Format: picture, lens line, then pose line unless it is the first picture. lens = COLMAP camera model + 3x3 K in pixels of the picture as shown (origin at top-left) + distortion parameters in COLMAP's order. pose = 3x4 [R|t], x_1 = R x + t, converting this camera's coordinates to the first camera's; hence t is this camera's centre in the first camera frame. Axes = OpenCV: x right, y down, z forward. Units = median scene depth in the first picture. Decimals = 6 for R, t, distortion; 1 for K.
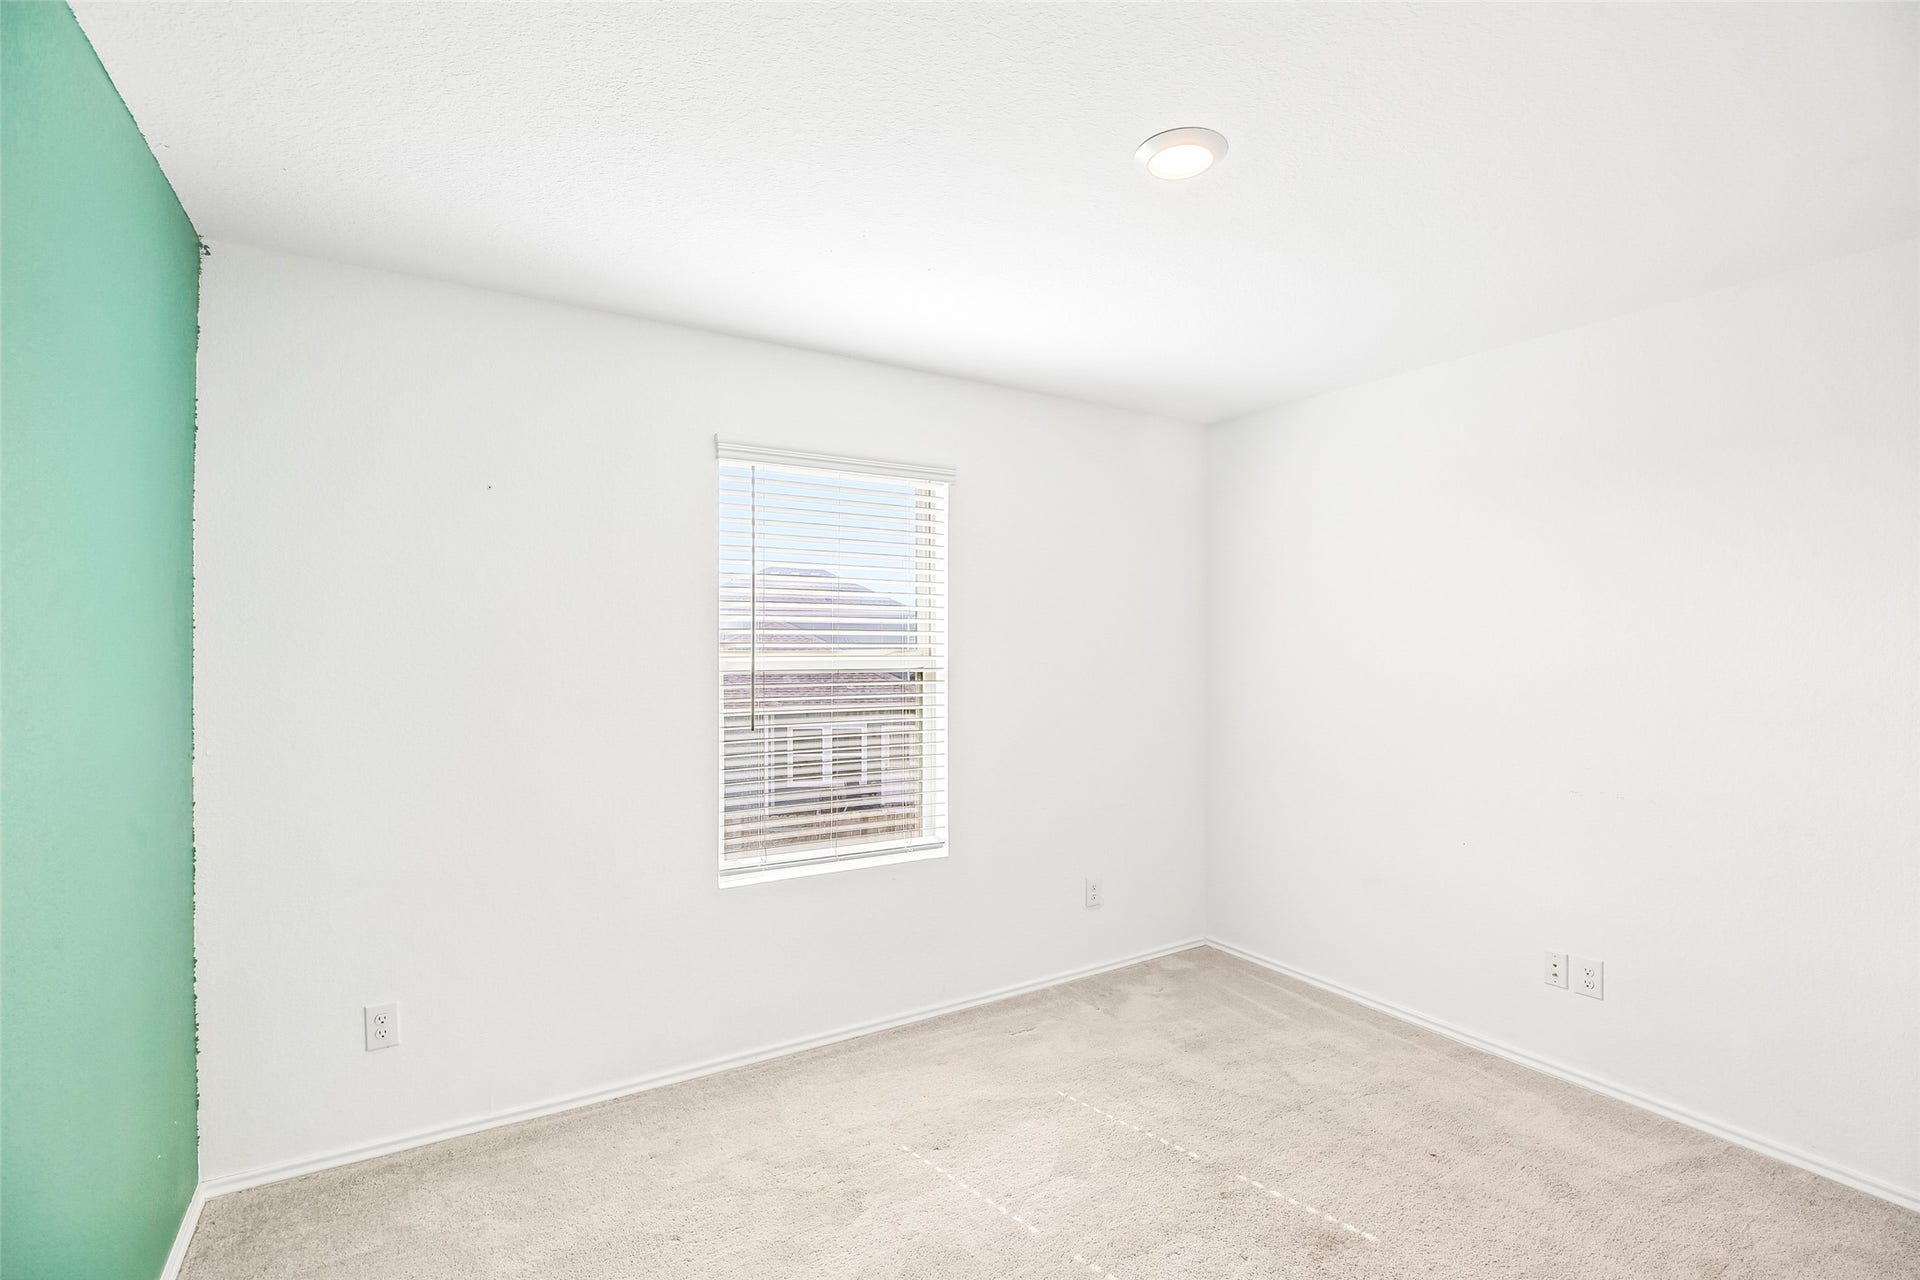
lens RADIAL K [[885.8, 0, 956.2], [0, 885.8, 642.7], [0, 0, 1]] dist [-0.020156, 0.000890]
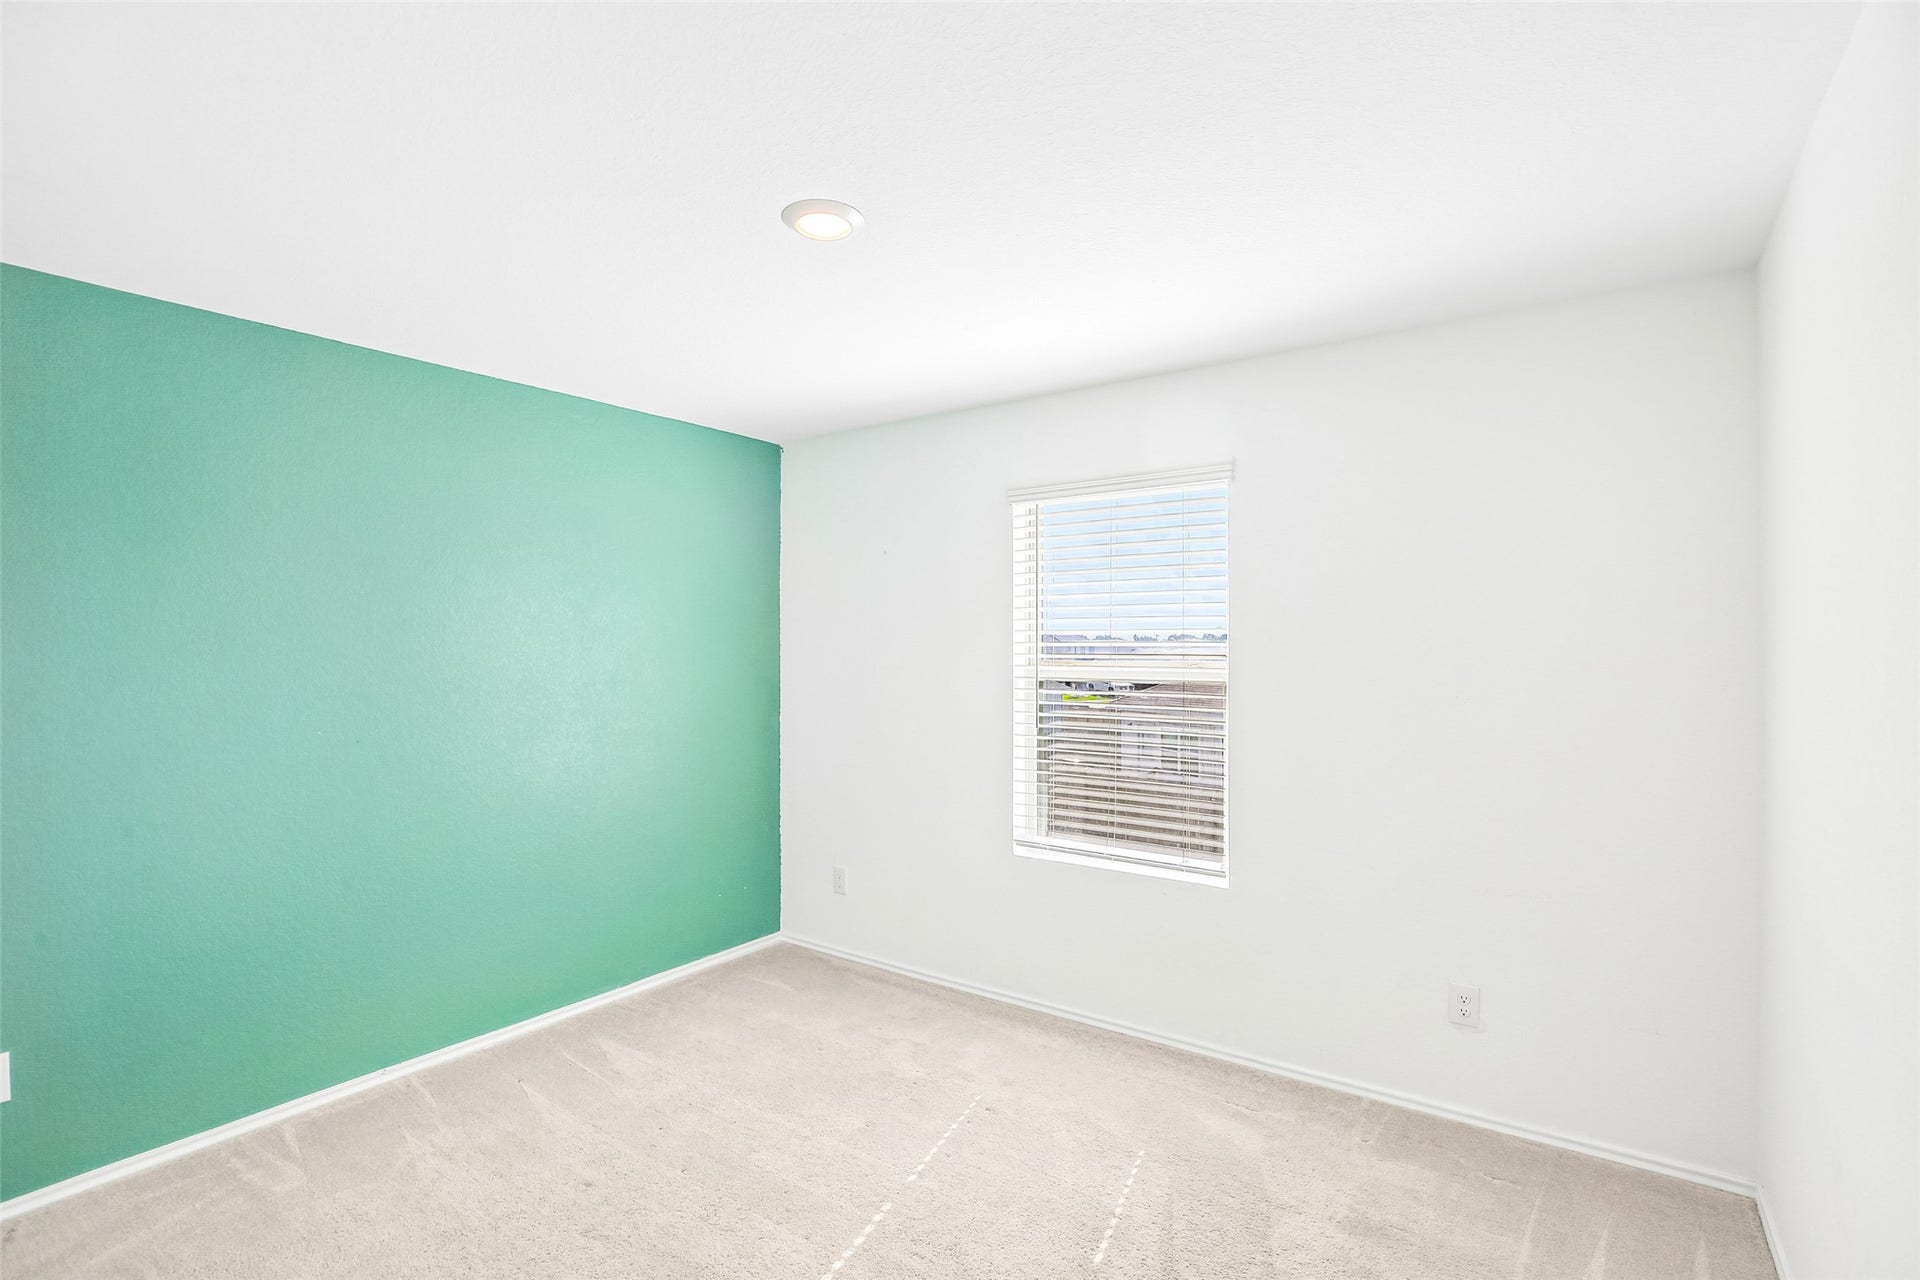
lens RADIAL K [[903.5, 0, 955.1], [0, 903.5, 642.4], [0, 0, 1]] dist [-0.004536, 0.000320]
pose [[0.381749, -0.007581, -0.924235, 0.780396], [0.000498, 0.999968, -0.007997, -0.005566], [0.924266, 0.002593, 0.381741, 0.400511]]
